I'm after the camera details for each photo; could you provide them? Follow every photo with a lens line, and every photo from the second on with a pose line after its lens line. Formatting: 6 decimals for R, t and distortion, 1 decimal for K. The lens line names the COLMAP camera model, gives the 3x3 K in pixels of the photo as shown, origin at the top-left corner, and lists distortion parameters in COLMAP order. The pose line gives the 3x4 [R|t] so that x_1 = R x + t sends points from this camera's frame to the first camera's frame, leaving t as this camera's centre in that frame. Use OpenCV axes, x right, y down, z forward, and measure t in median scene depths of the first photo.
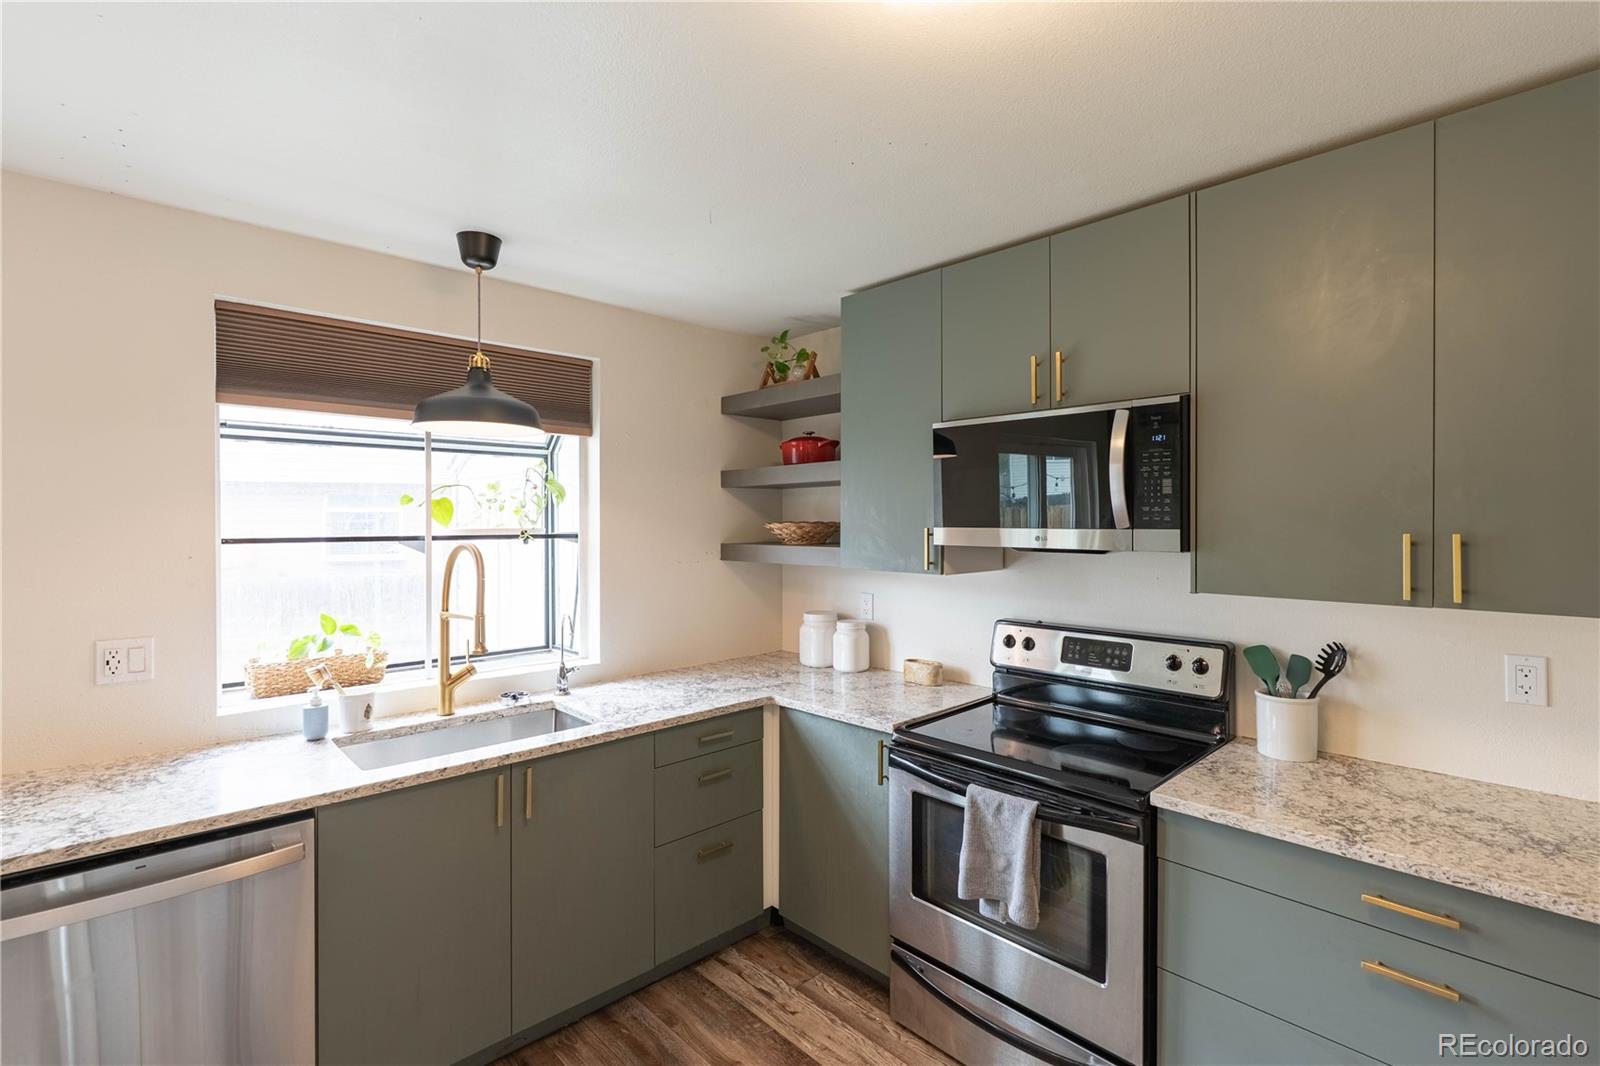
lens RADIAL K [[724.2, 0, 813.5], [0, 724.2, 522.6], [0, 0, 1]] dist [-0.003027, -0.000650]
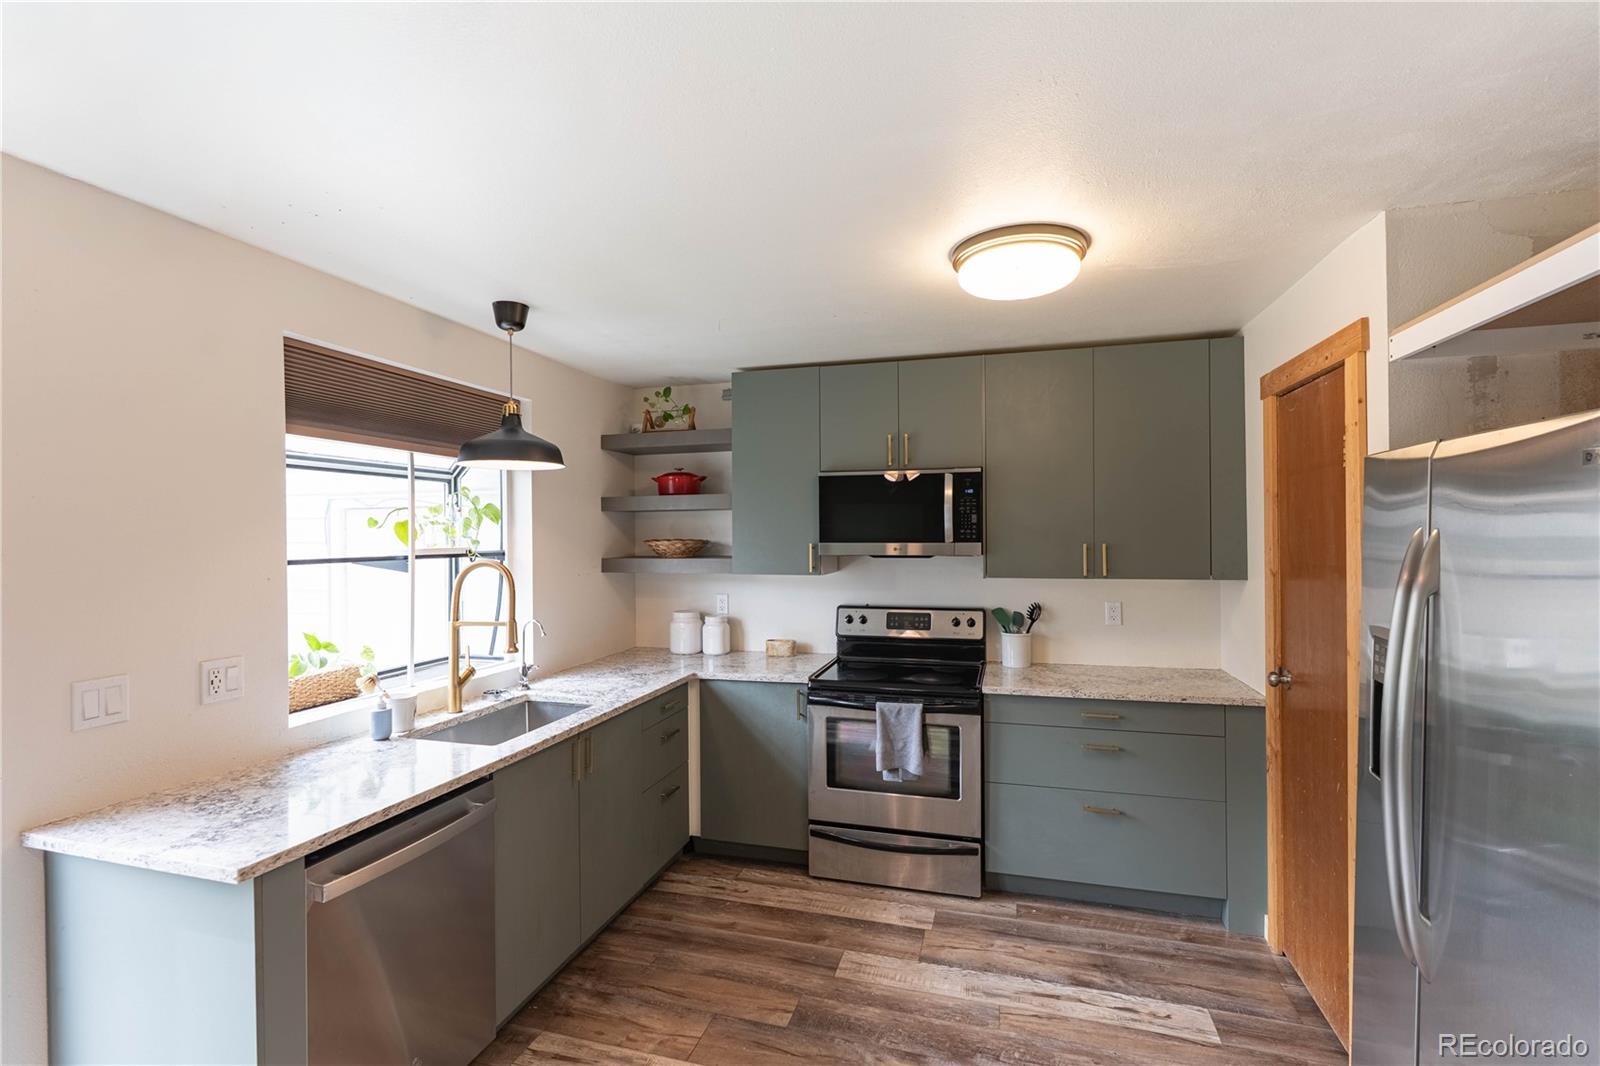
lens RADIAL K [[715.5, 0, 800.0], [0, 715.5, 533.0], [0, 0, 1]] dist [-0.001386, 0.000162]
pose [[0.868729, -0.004229, 0.495270, -0.635238], [0.006881, 0.999970, -0.003531, -0.009599], [-0.495240, 0.006475, 0.868732, -0.265186]]
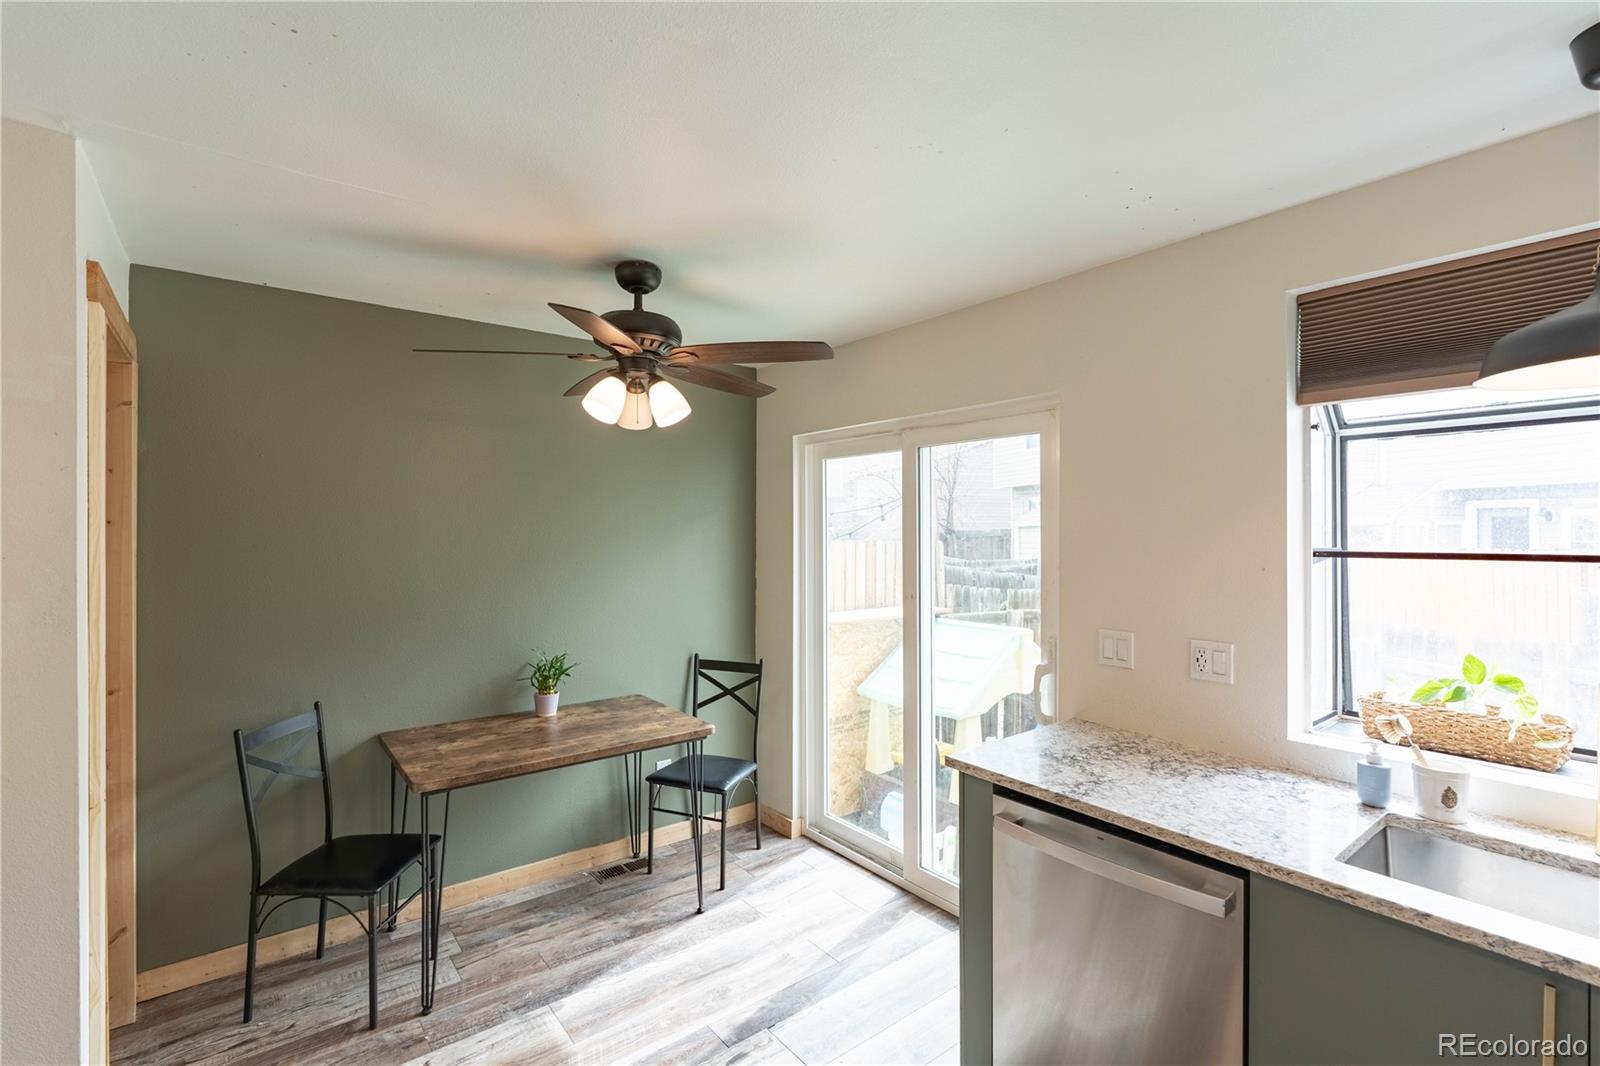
lens RADIAL K [[715.5, 0, 800.0], [0, 715.5, 533.0], [0, 0, 1]] dist [-0.001386, 0.000162]
pose [[-0.093883, -0.003055, -0.995579, 0.146442], [-0.002924, 0.999992, -0.002793, 0.003441], [0.995579, 0.002649, -0.093891, 0.417931]]
